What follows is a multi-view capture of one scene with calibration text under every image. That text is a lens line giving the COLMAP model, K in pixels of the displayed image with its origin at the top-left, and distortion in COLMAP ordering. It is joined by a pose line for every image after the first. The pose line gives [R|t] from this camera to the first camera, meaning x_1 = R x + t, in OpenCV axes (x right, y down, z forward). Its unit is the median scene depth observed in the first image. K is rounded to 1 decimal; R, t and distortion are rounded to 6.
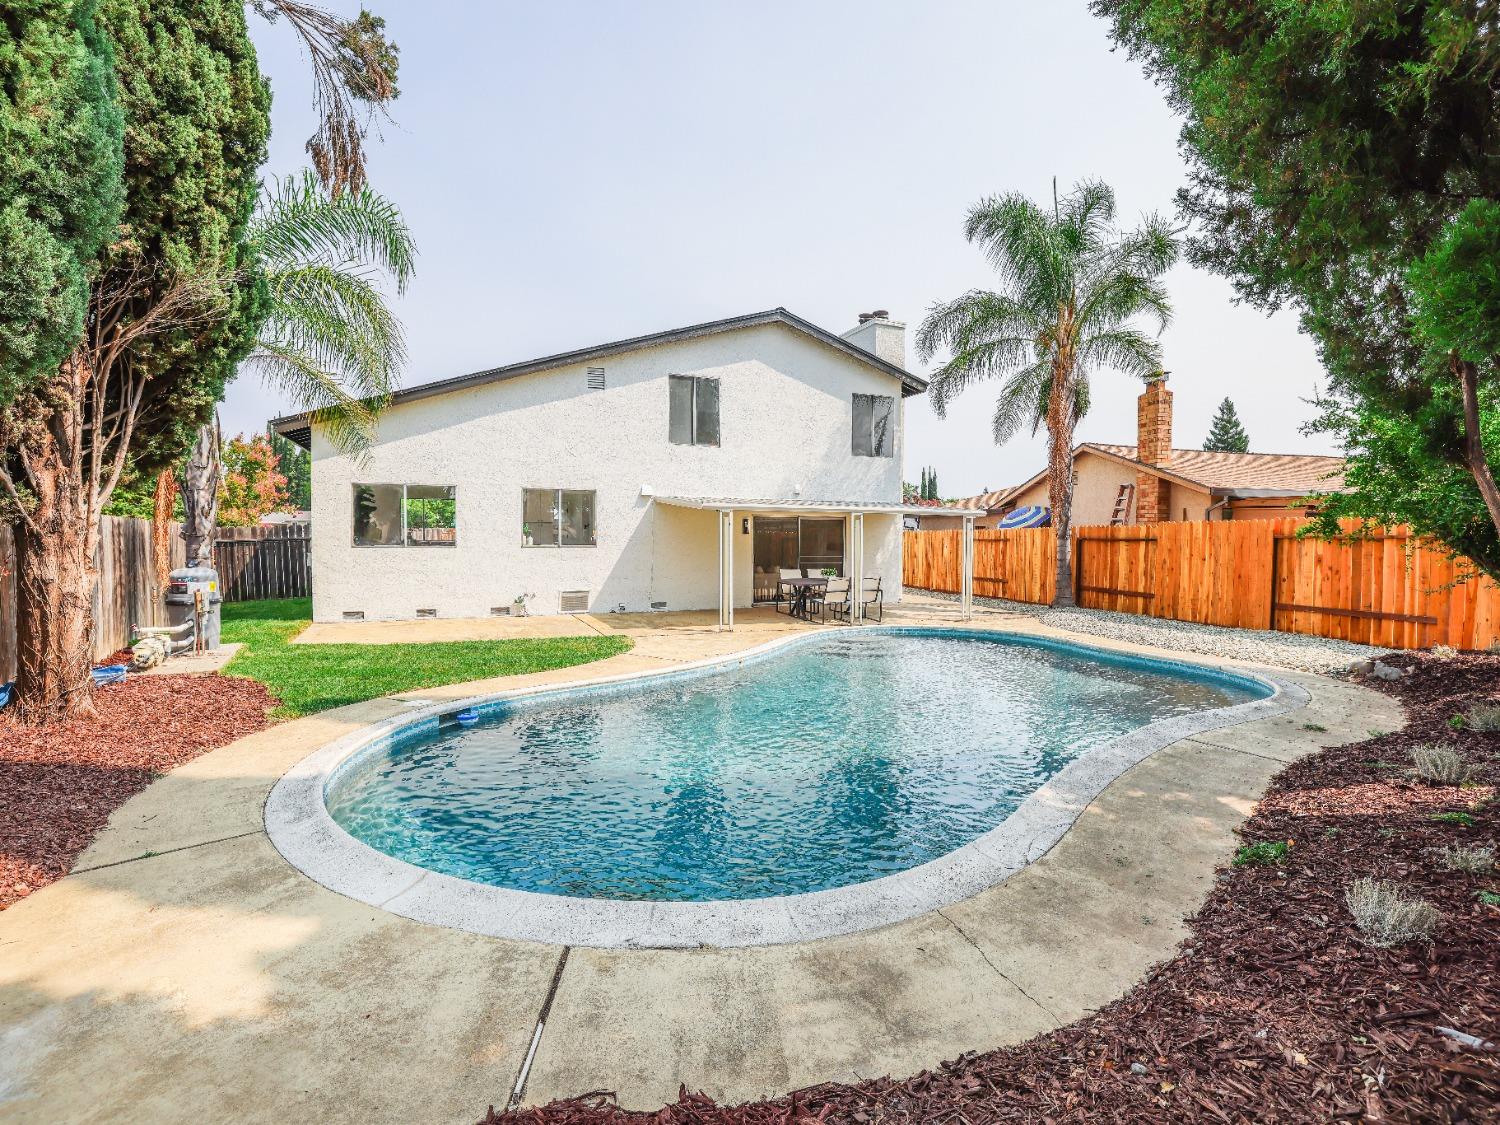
lens RADIAL K [[710.9, 0, 743.7], [0, 710.9, 557.8], [0, 0, 1]] dist [-0.050565, 0.015573]
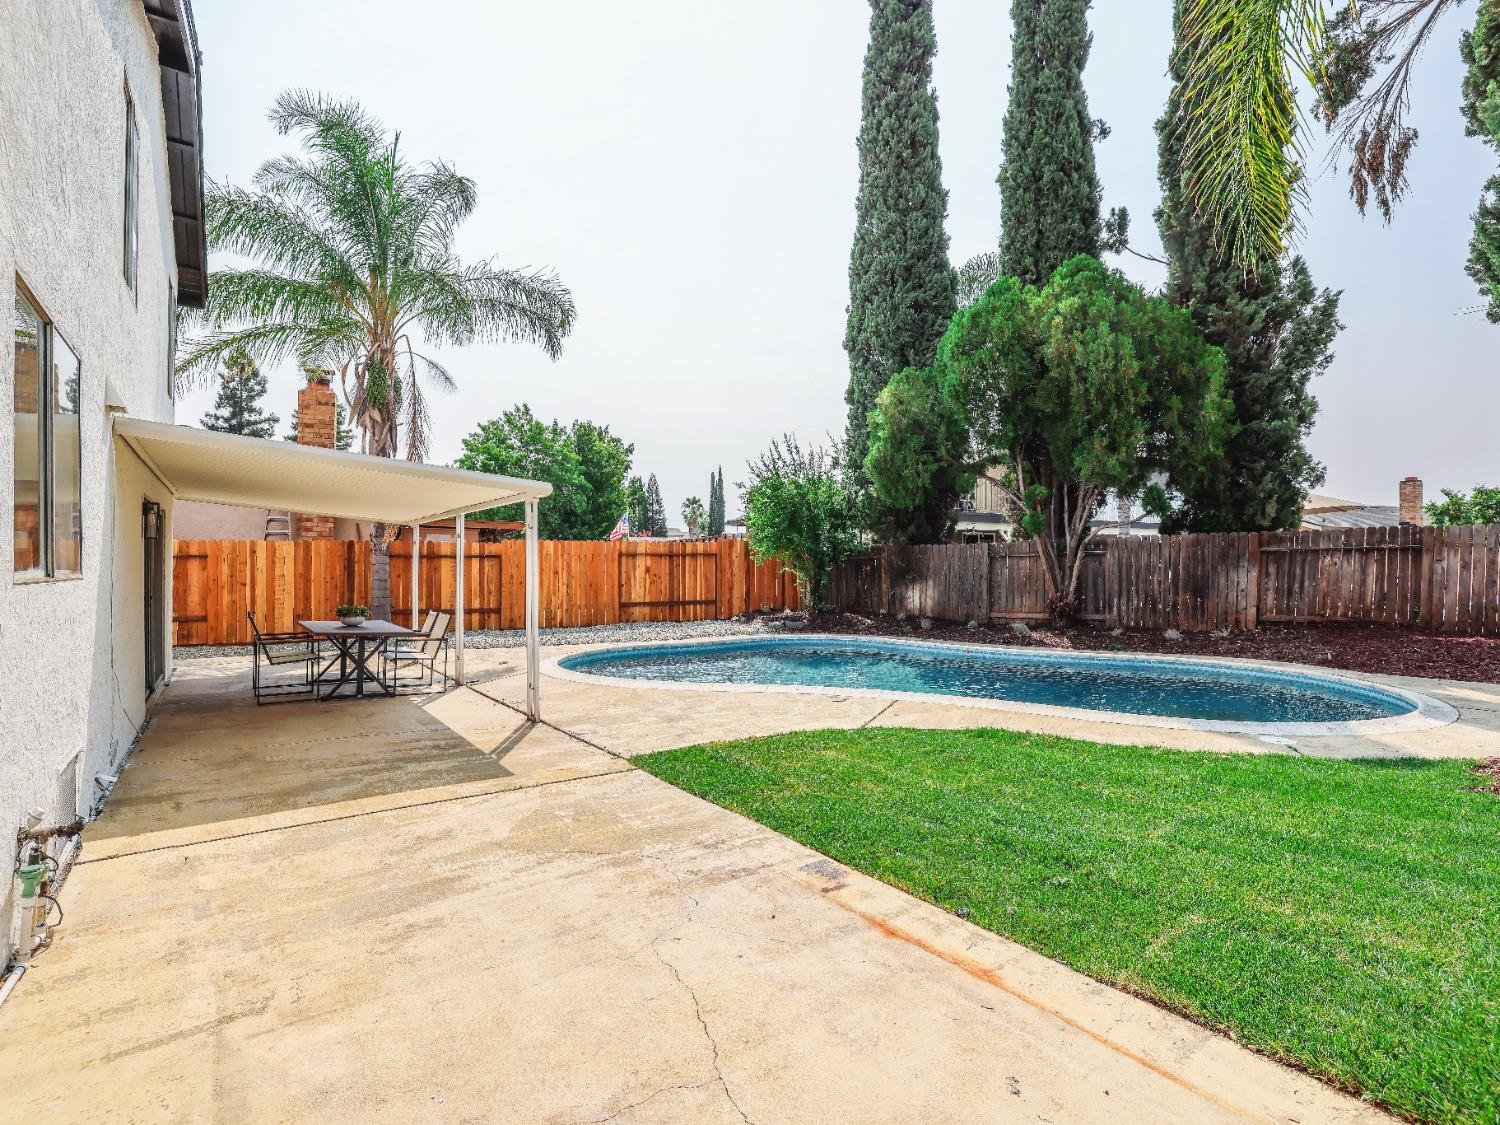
lens RADIAL K [[725.2, 0, 750.0], [0, 725.2, 562.5], [0, 0, 1]] dist [-0.048837, 0.018102]
pose [[-0.272786, -0.012208, 0.961997, -0.700221], [0.020082, 0.999629, 0.018380, -0.036066], [-0.961865, 0.024333, -0.272440, 1.196284]]
